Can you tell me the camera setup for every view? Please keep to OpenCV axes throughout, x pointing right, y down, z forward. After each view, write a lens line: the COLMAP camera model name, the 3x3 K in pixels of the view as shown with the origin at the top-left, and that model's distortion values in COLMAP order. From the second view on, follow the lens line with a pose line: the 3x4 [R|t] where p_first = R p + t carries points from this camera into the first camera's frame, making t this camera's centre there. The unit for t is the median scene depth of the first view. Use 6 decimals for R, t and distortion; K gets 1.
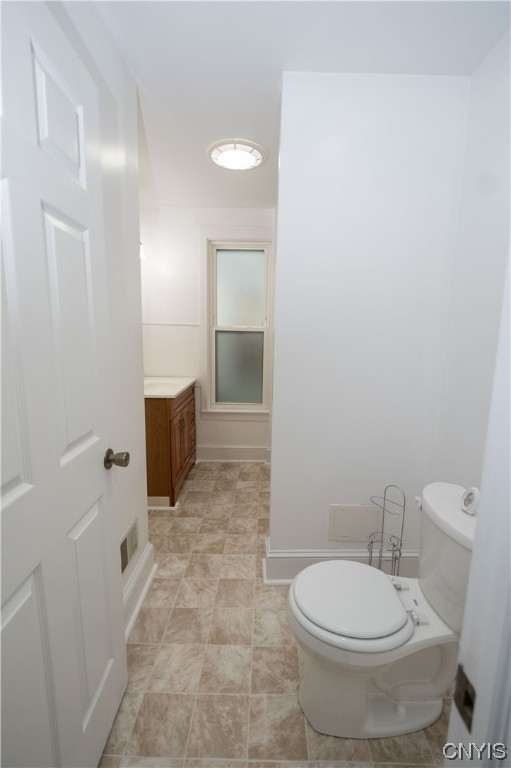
lens RADIAL K [[337.8, 0, 255.5], [0, 337.8, 384.0], [0, 0, 1]] dist [-0.000087, -0.005533]
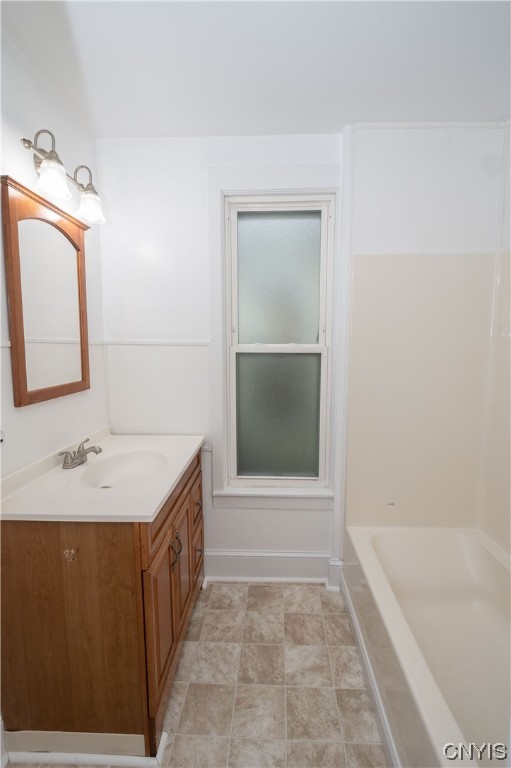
lens RADIAL K [[356.4, 0, 257.4], [0, 356.4, 383.3], [0, 0, 1]] dist [0.001876, -0.006563]
pose [[0.999562, -0.012555, -0.026793, -0.070171], [0.011453, 0.999098, -0.040896, -0.084565], [0.027282, 0.040571, 0.998804, 0.412729]]
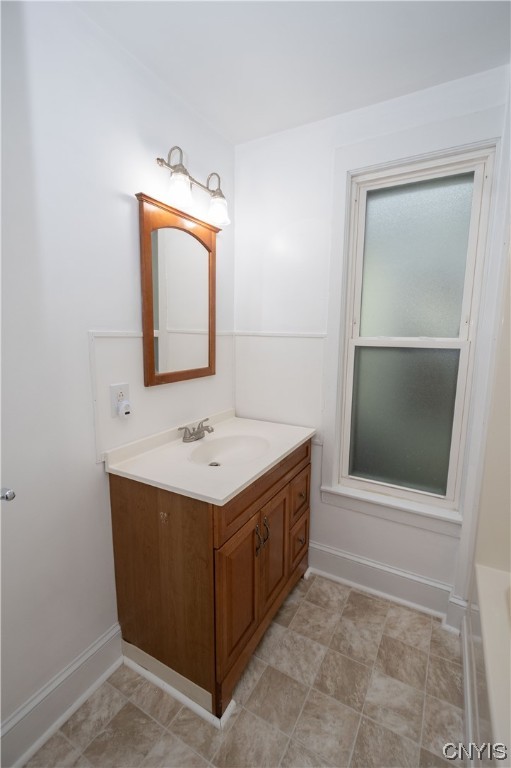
lens RADIAL K [[337.8, 0, 255.5], [0, 337.8, 384.0], [0, 0, 1]] dist [-0.000087, -0.005533]
pose [[0.877486, 0.063469, -0.475385, 0.000418], [-0.068547, 0.997626, 0.006666, -0.093982], [0.474679, 0.026737, 0.879753, 0.469614]]
